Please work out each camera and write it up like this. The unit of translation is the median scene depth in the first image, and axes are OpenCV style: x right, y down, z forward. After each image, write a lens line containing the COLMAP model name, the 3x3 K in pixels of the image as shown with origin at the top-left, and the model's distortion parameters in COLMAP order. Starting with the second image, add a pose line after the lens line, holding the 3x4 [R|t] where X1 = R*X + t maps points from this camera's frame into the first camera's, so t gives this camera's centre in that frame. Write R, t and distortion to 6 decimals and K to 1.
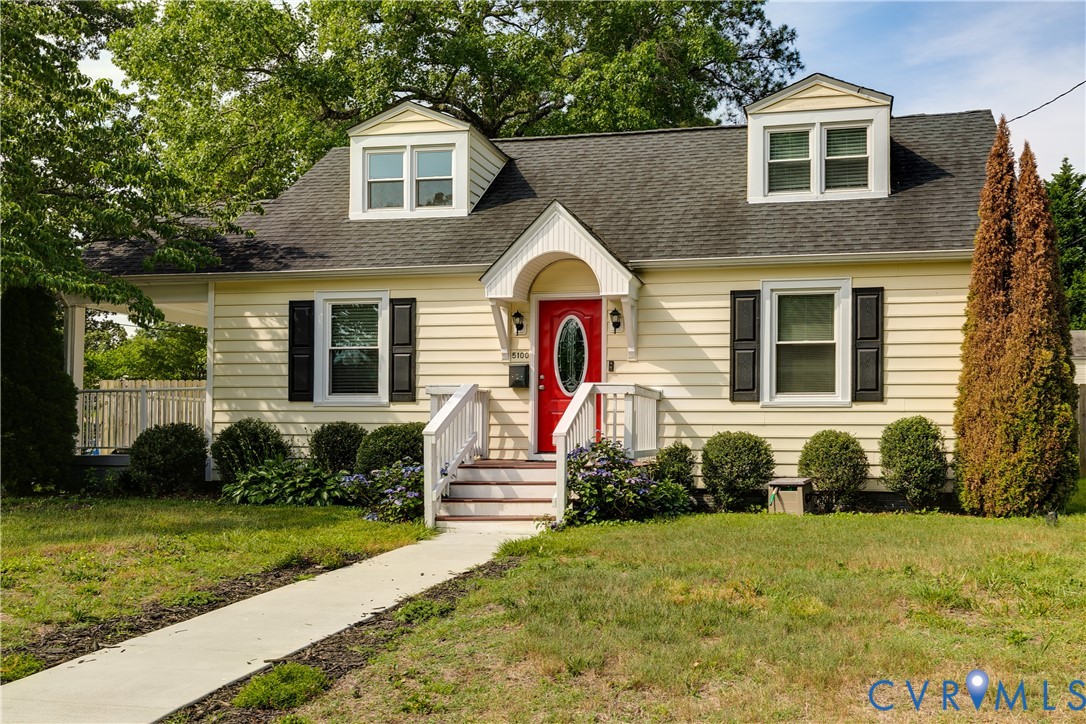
lens RADIAL K [[988.6, 0, 657.6], [0, 988.6, 390.6], [0, 0, 1]] dist [-0.002788, -0.001994]
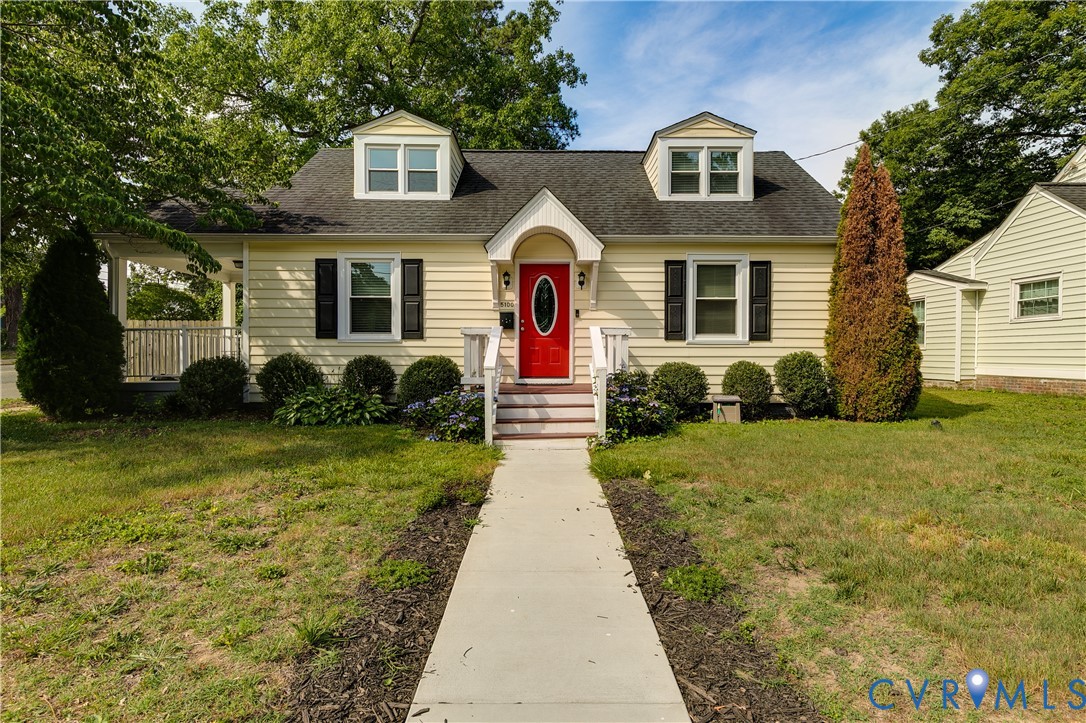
lens RADIAL K [[562.9, 0, 569.3], [0, 562.9, 347.2], [0, 0, 1]] dist [-0.007115, 0.000267]
pose [[0.979084, 0.000279, 0.203458, -0.211334], [-0.006781, 0.999488, 0.031266, -0.002841], [-0.203345, -0.031991, 0.978584, 0.241778]]
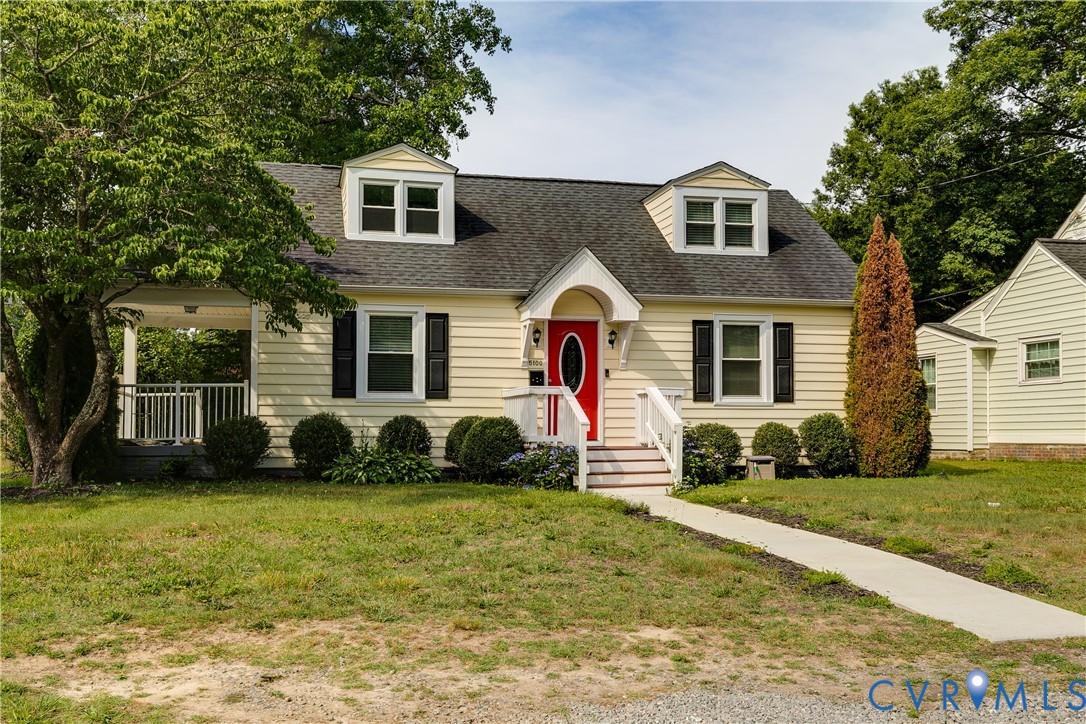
lens RADIAL K [[1023.8, 0, 572.5], [0, 1023.8, 349.3], [0, 0, 1]] dist [-0.003525, -0.002882]
pose [[0.912226, 0.029559, 0.408620, -0.631697], [-0.014592, 0.999105, -0.039699, -0.002082], [-0.409427, 0.030252, 0.911841, -0.211141]]
